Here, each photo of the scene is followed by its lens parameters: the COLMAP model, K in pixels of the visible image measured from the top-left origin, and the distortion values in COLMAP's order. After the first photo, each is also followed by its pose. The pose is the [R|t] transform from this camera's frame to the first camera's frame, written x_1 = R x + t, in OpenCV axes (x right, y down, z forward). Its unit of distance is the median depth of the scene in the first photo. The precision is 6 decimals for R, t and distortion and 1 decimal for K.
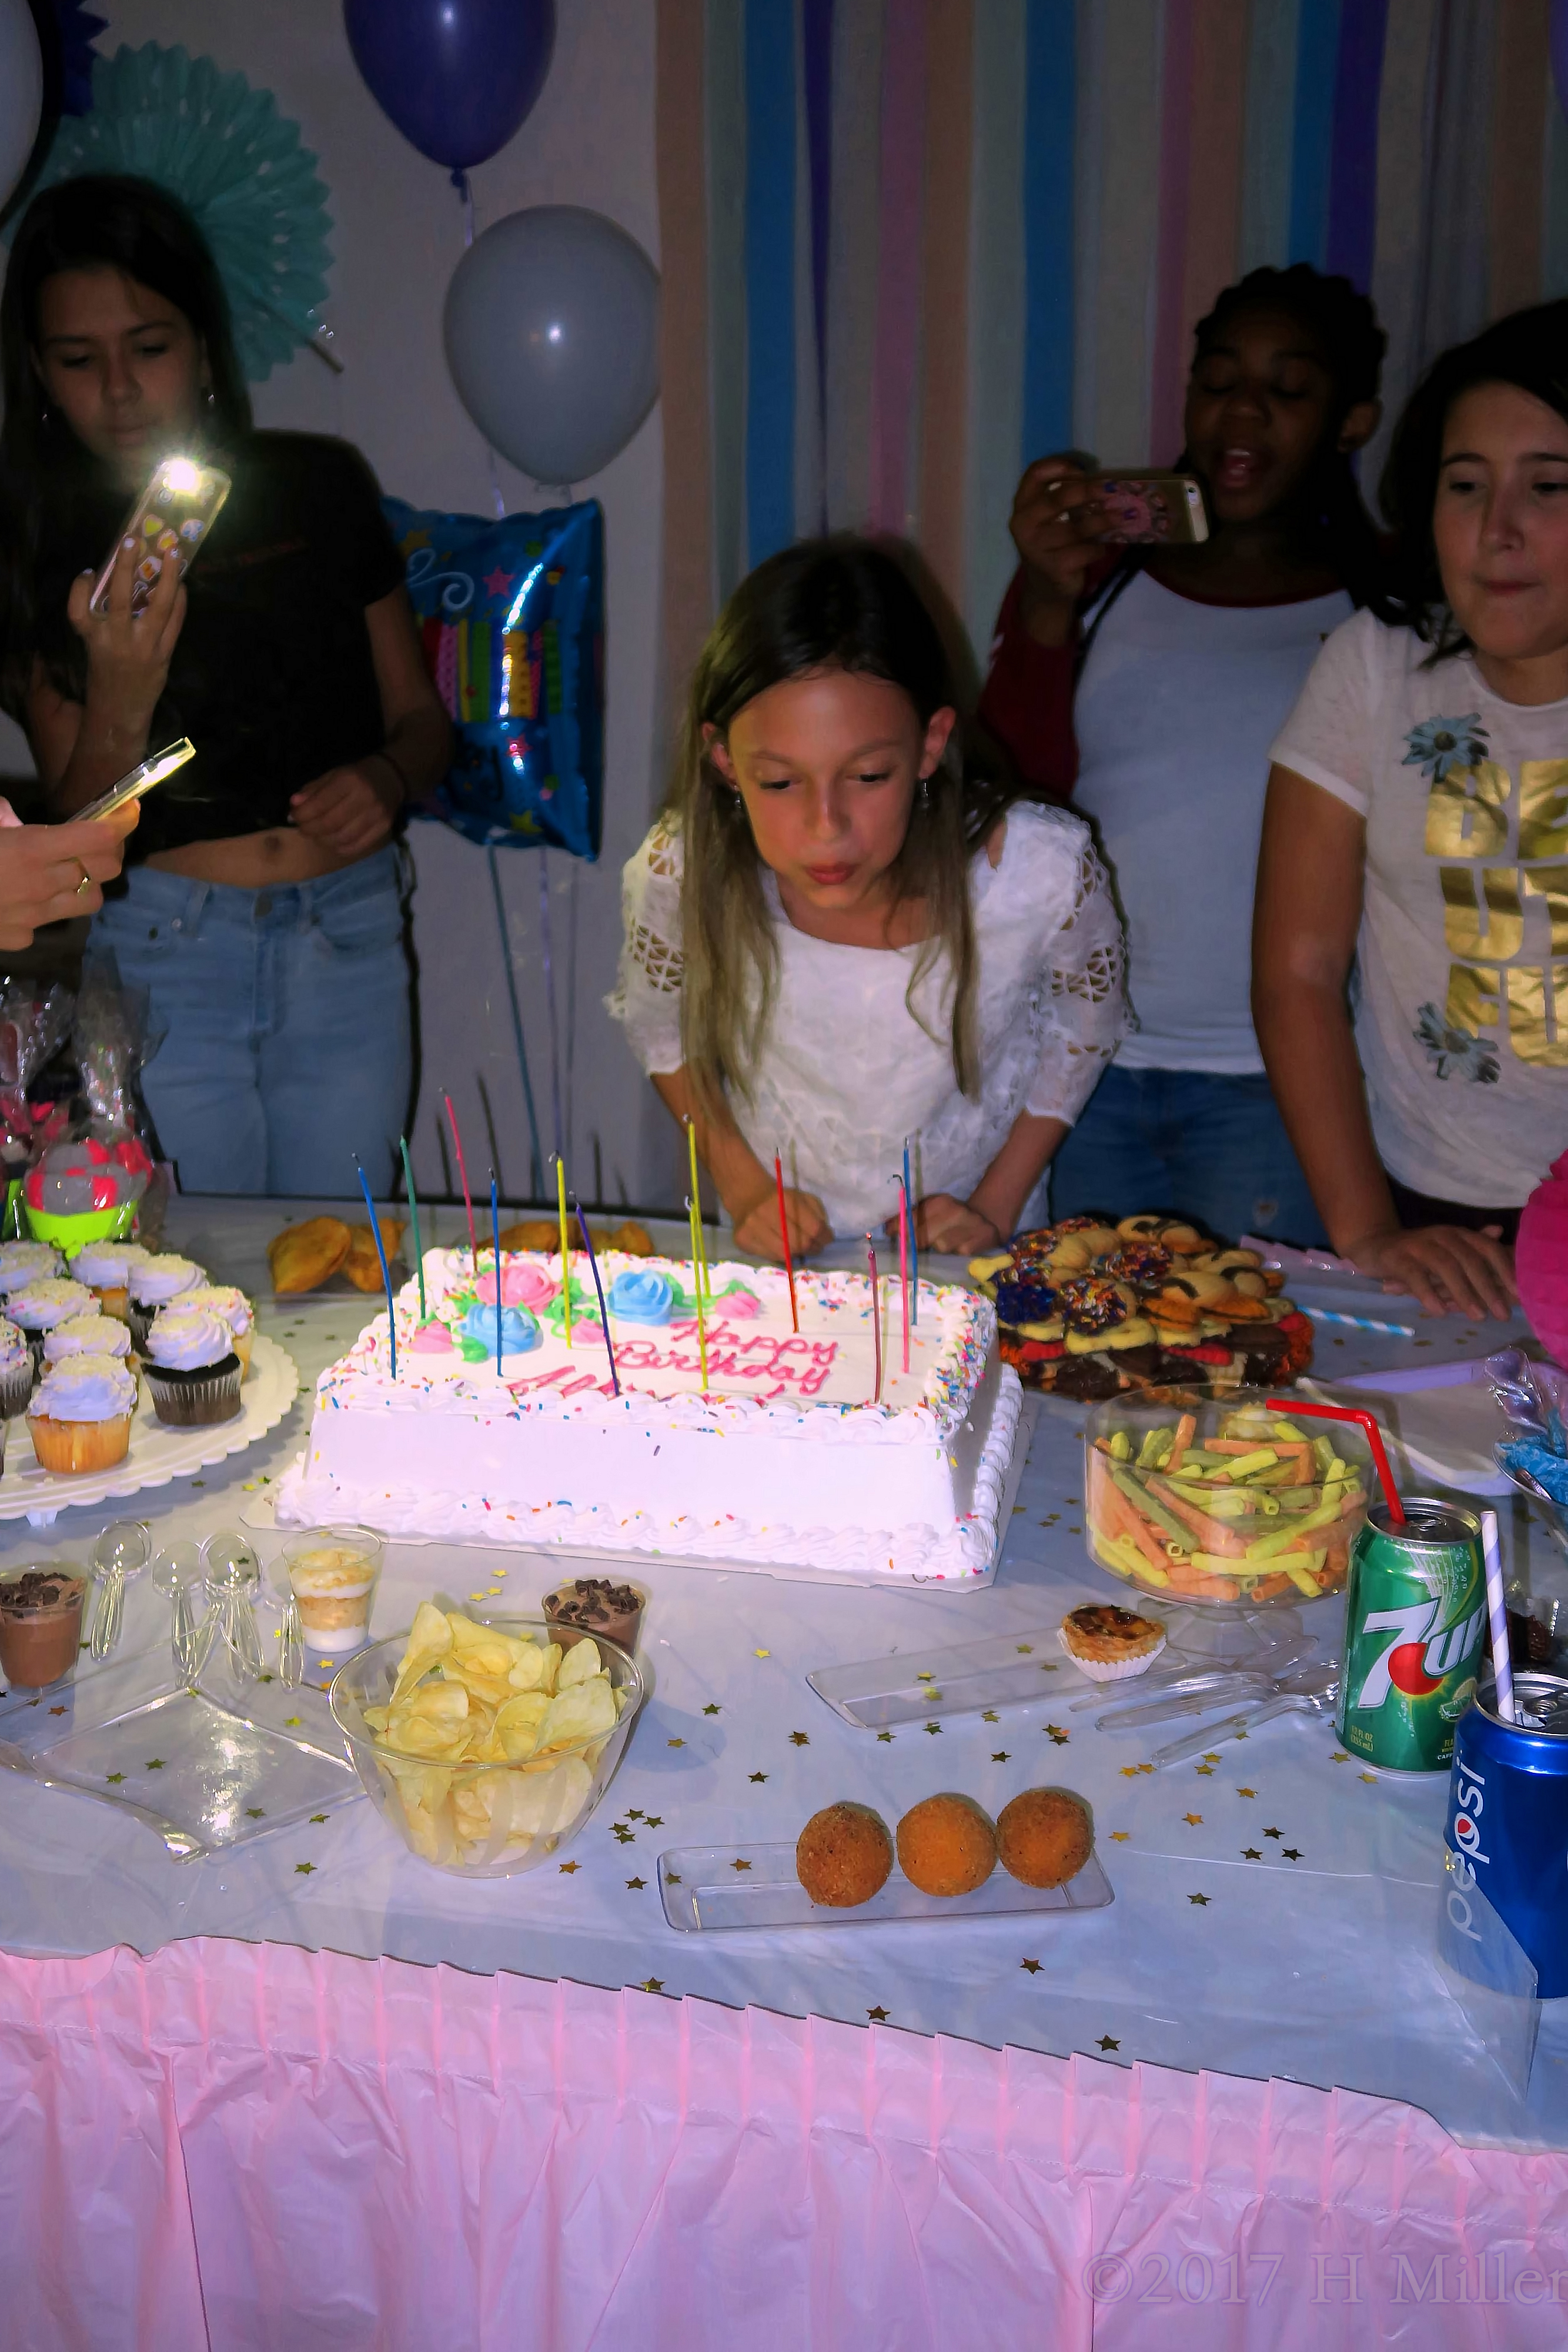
lens RADIAL K [[2570.4, 0, 773.6], [0, 2570.4, 1157.9], [0, 0, 1]] dist [0.032883, 0.000000]
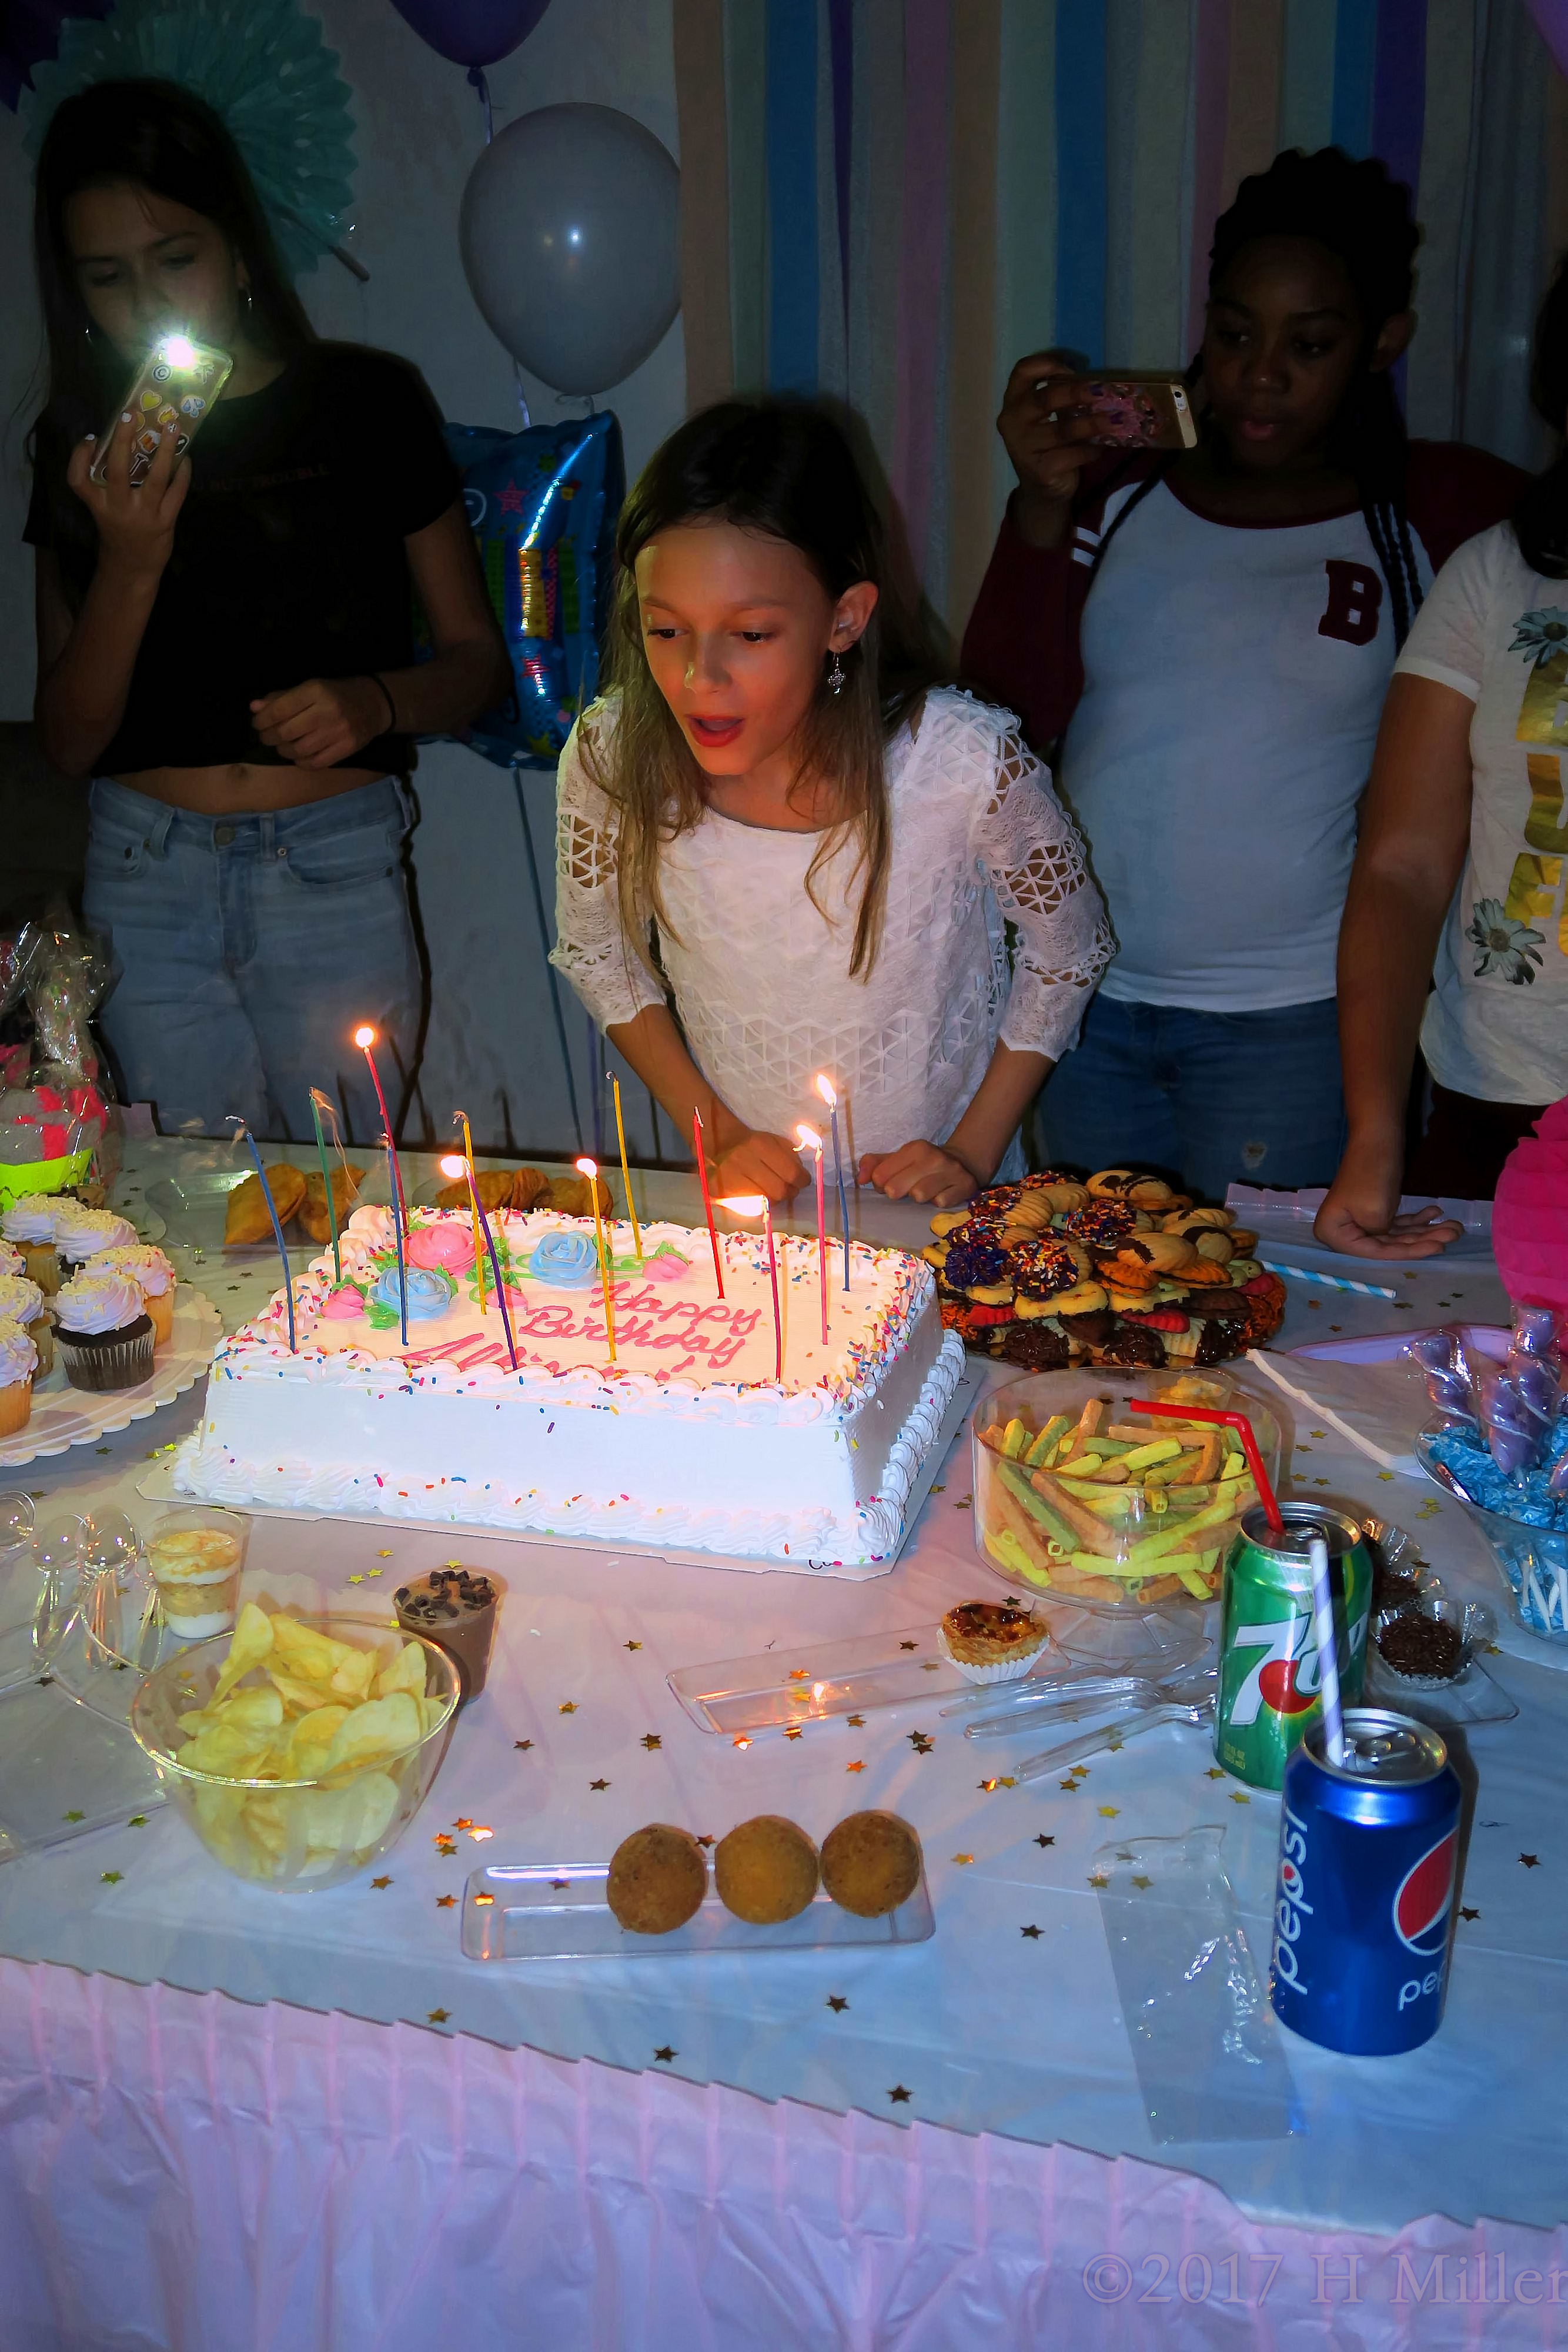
lens RADIAL K [[2570.4, 0, 764.6], [0, 2570.4, 1153.9], [0, 0, 1]] dist [0.032883, 0.000000]
pose [[0.997782, 0.004495, -0.066410, 0.090914], [-0.001758, 0.999149, 0.041206, -0.026862], [0.066538, -0.040998, 0.996941, 0.041032]]
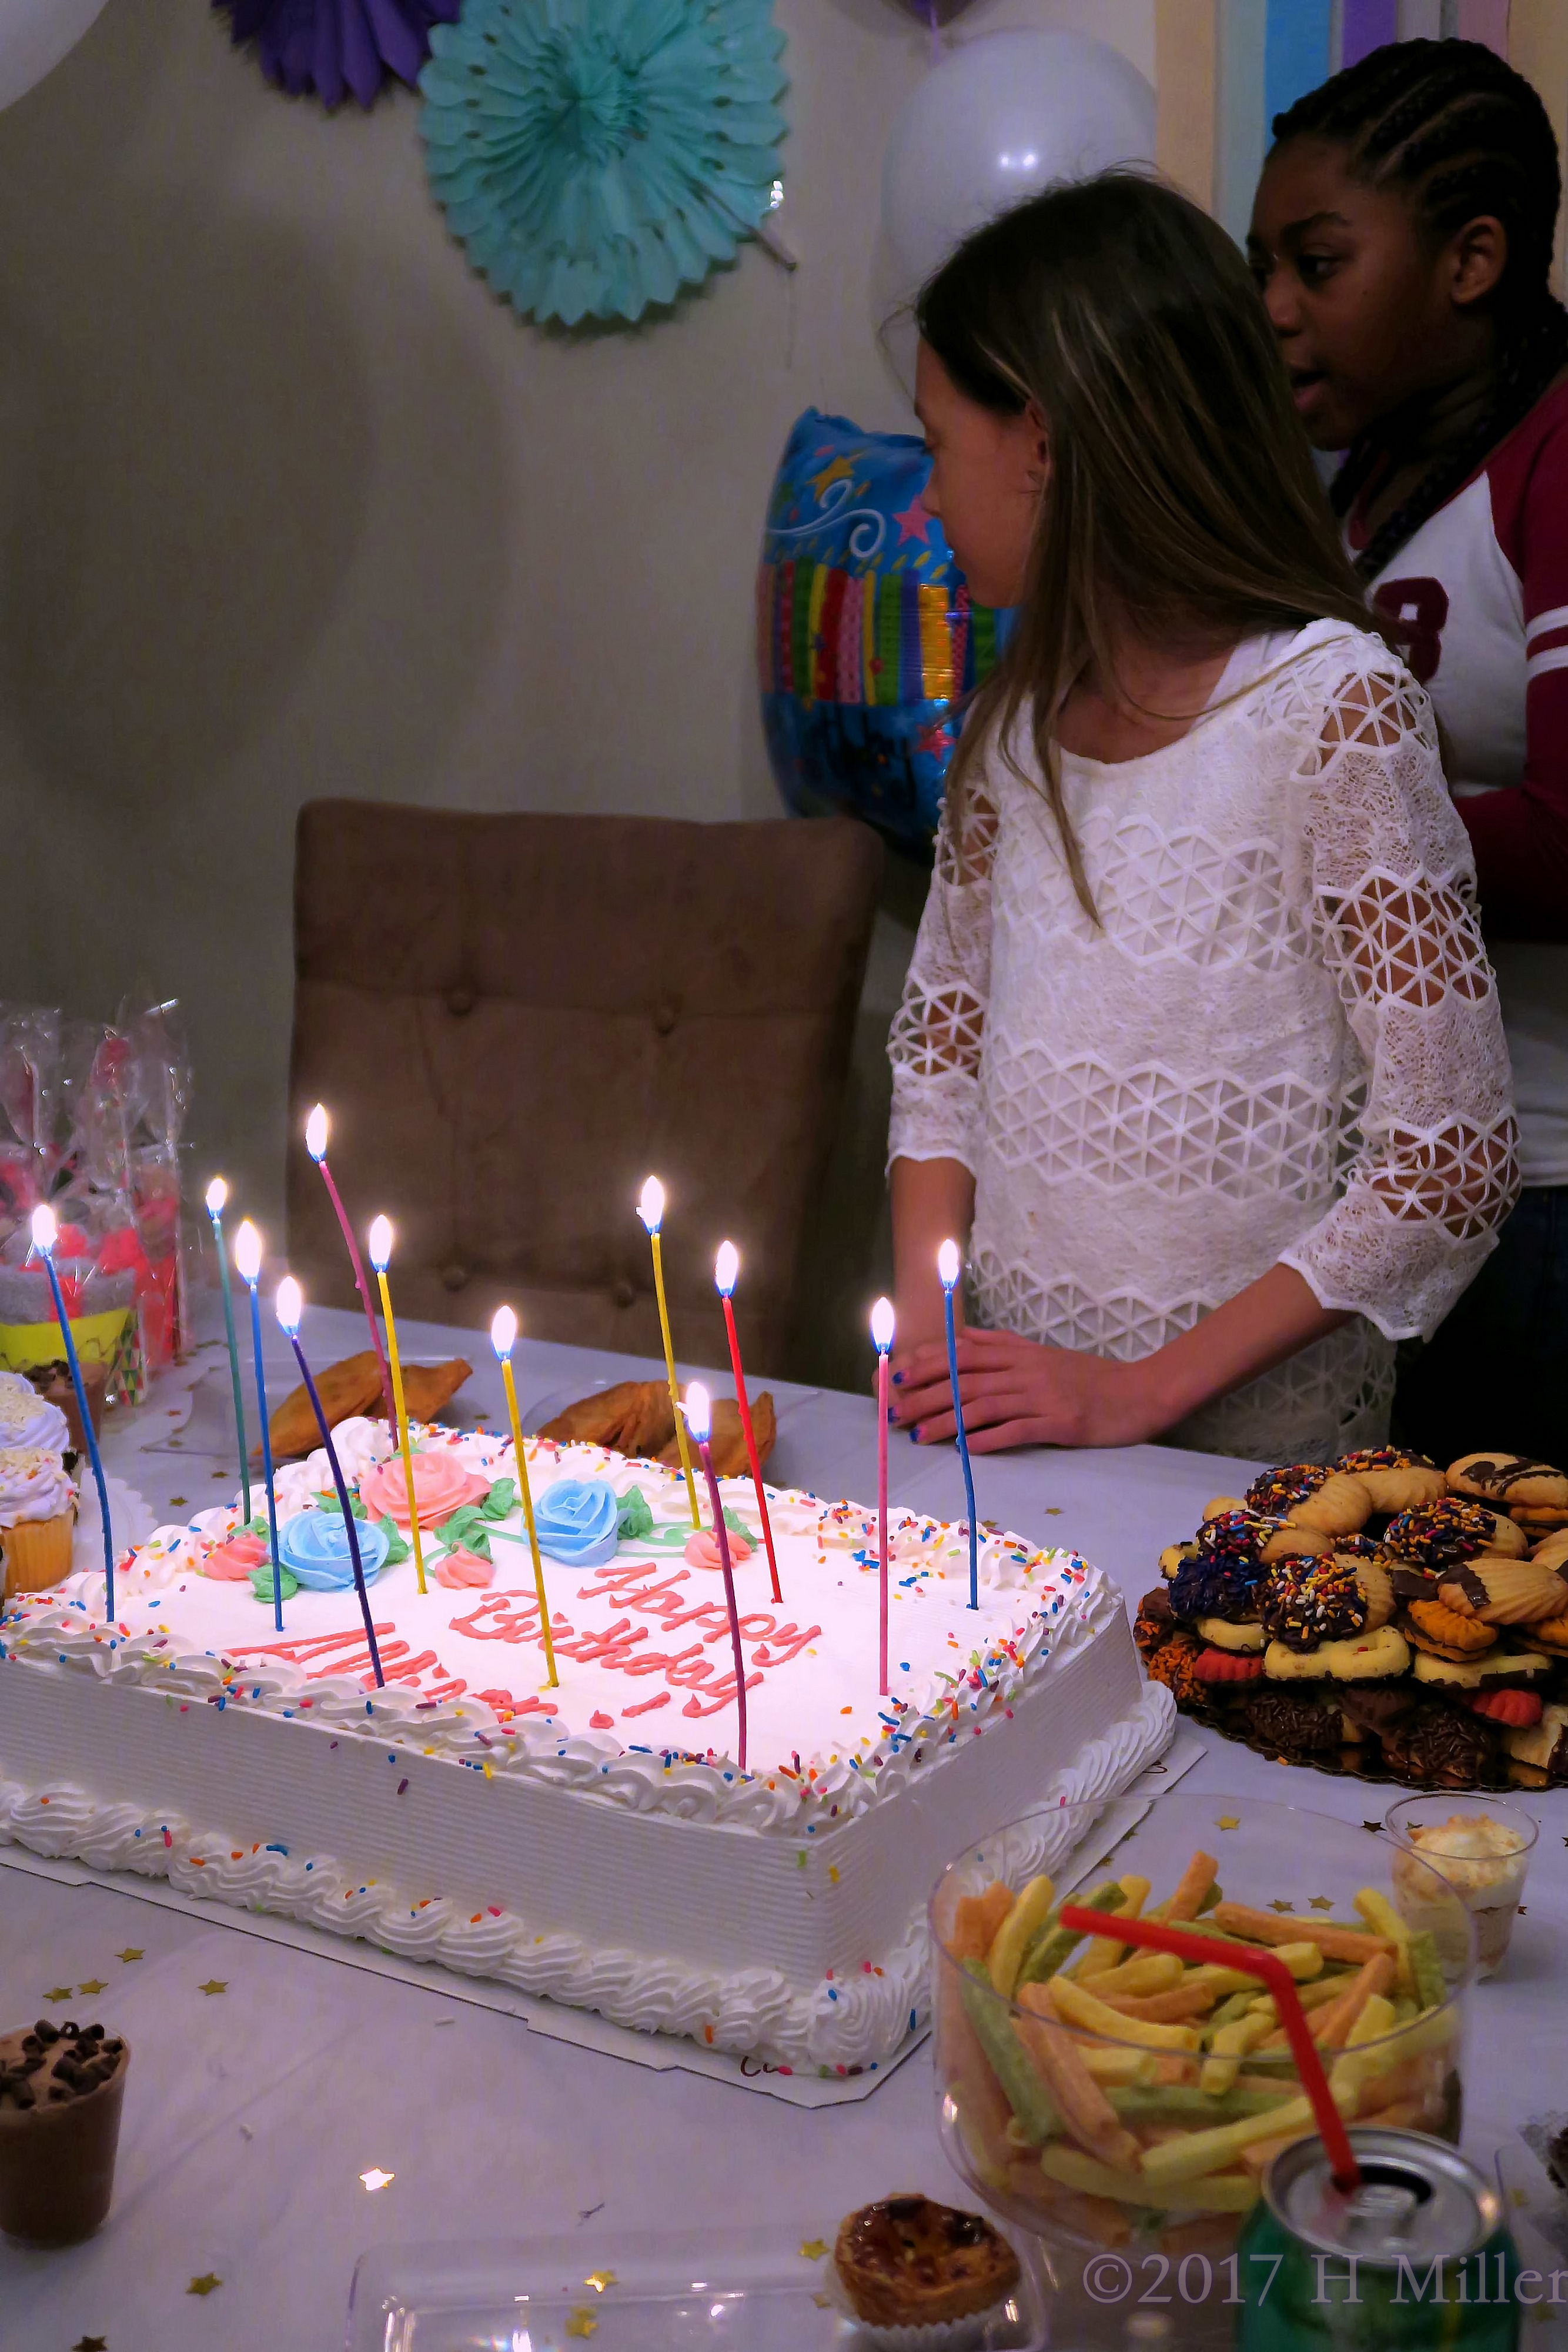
lens RADIAL K [[2835.7, 0, 786.4], [0, 2835.7, 1172.6], [0, 0, 1]] dist [0.028756, 0.000000]
pose [[0.944174, 0.055952, -0.324661, 0.237867], [-0.064031, 0.997846, -0.014244, -0.028878], [0.323165, 0.034238, 0.945723, 0.342079]]
